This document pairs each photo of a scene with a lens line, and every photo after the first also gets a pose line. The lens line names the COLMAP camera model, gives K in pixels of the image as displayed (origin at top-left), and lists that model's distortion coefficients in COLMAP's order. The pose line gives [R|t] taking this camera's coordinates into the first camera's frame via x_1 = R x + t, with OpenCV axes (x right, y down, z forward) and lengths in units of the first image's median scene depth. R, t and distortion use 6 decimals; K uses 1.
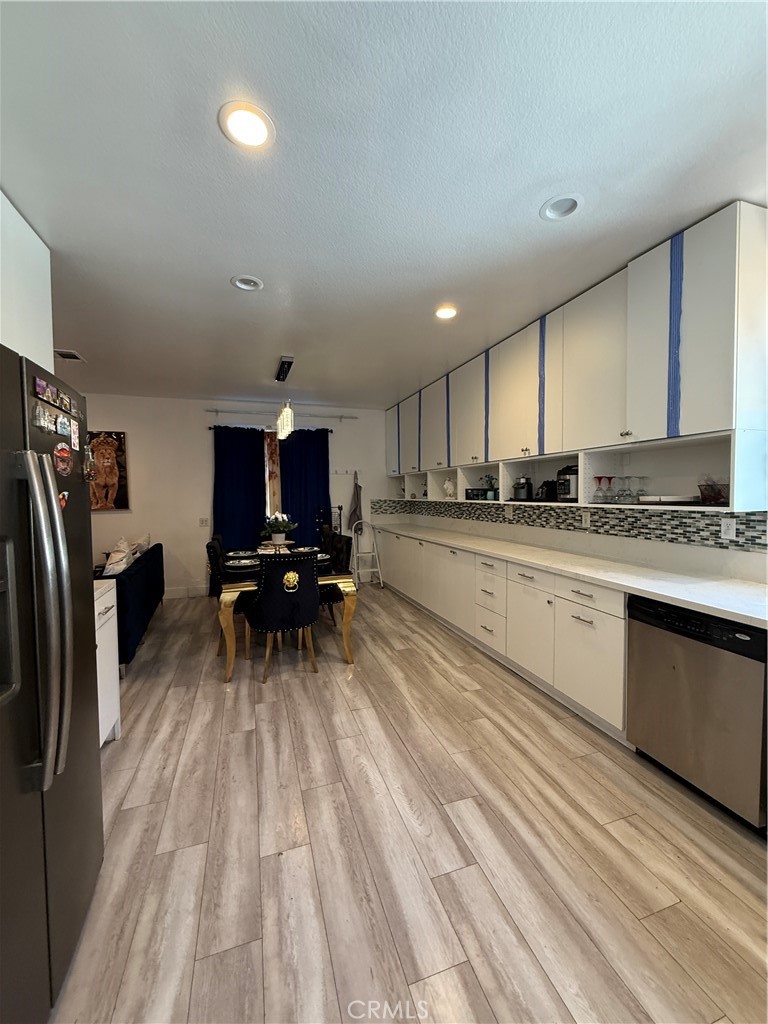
lens RADIAL K [[407.7, 0, 384.5], [0, 407.7, 507.8], [0, 0, 1]] dist [-0.000079, 0.000925]
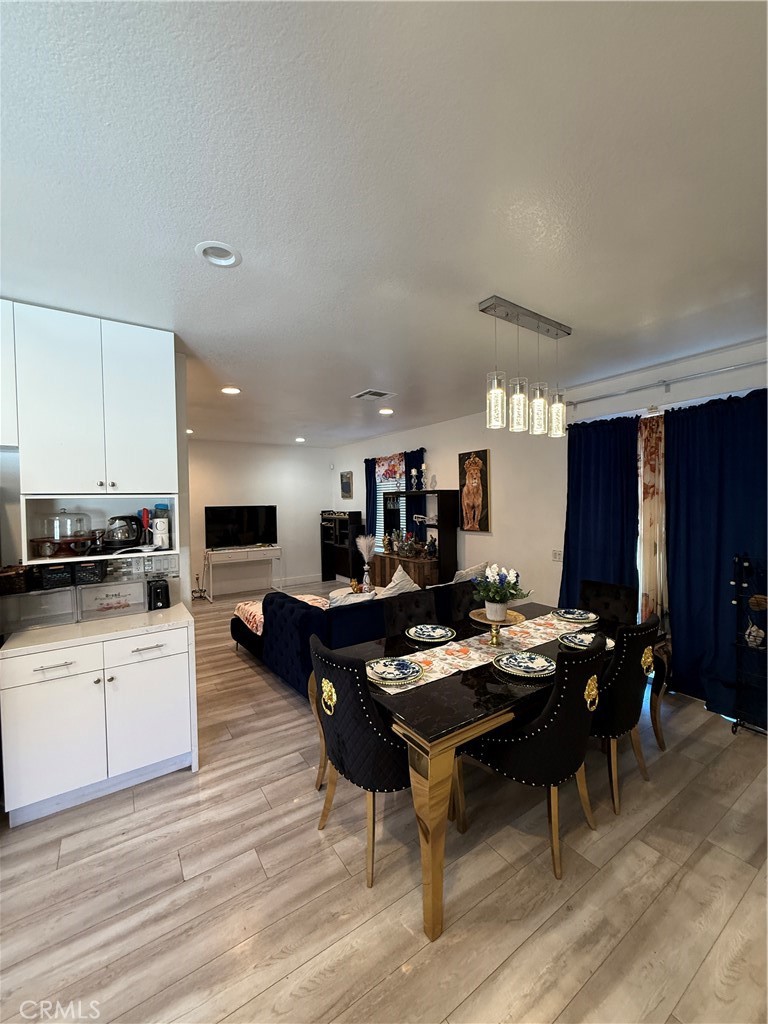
lens RADIAL K [[407.7, 0, 384.8], [0, 407.7, 509.0], [0, 0, 1]] dist [-0.000079, 0.000925]
pose [[0.265837, 0.026103, -0.963665, 0.327221], [-0.024617, 0.999491, 0.020283, -0.097763], [0.963704, 0.018330, 0.266344, 0.825116]]
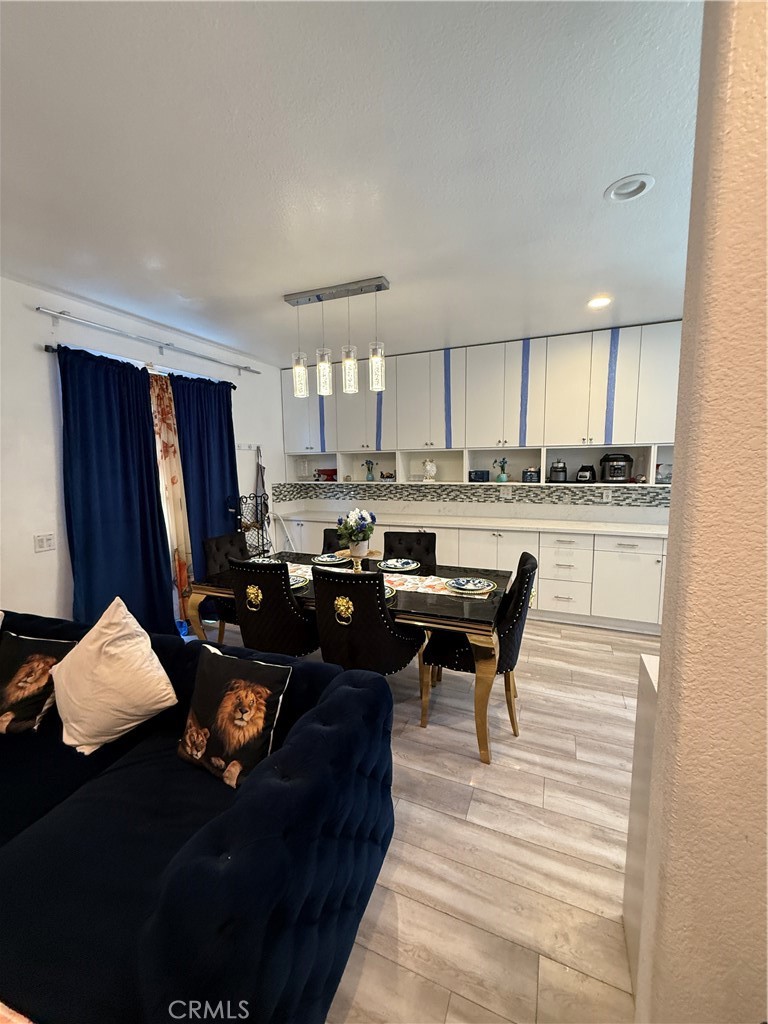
lens RADIAL K [[407.7, 0, 385.1], [0, 407.7, 507.7], [0, 0, 1]] dist [-0.000079, 0.000925]
pose [[0.666401, -0.078097, 0.741492, -0.889068], [0.031828, 0.996572, 0.076358, -0.051718], [-0.744914, -0.027285, 0.666603, 0.621142]]
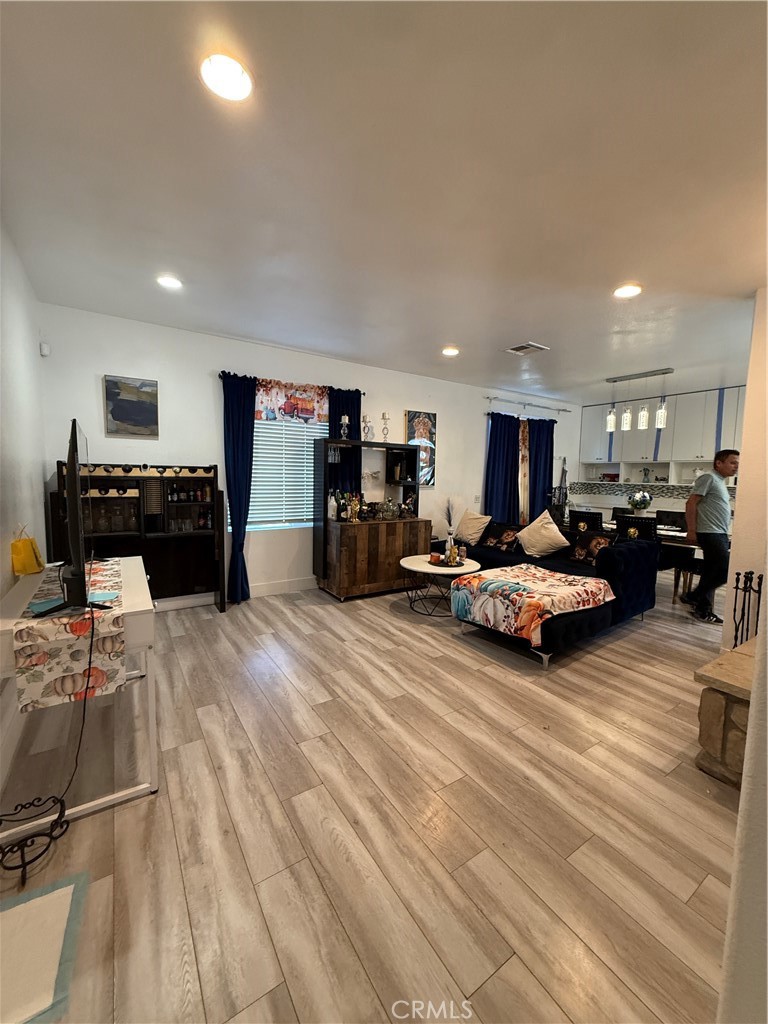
lens RADIAL K [[407.7, 0, 385.8], [0, 407.7, 506.9], [0, 0, 1]] dist [-0.000079, 0.000925]
pose [[0.966103, 0.009533, 0.257982, -1.626616], [-0.022059, 0.998711, 0.045705, 0.019505], [-0.257213, -0.049846, 0.965068, -0.012086]]
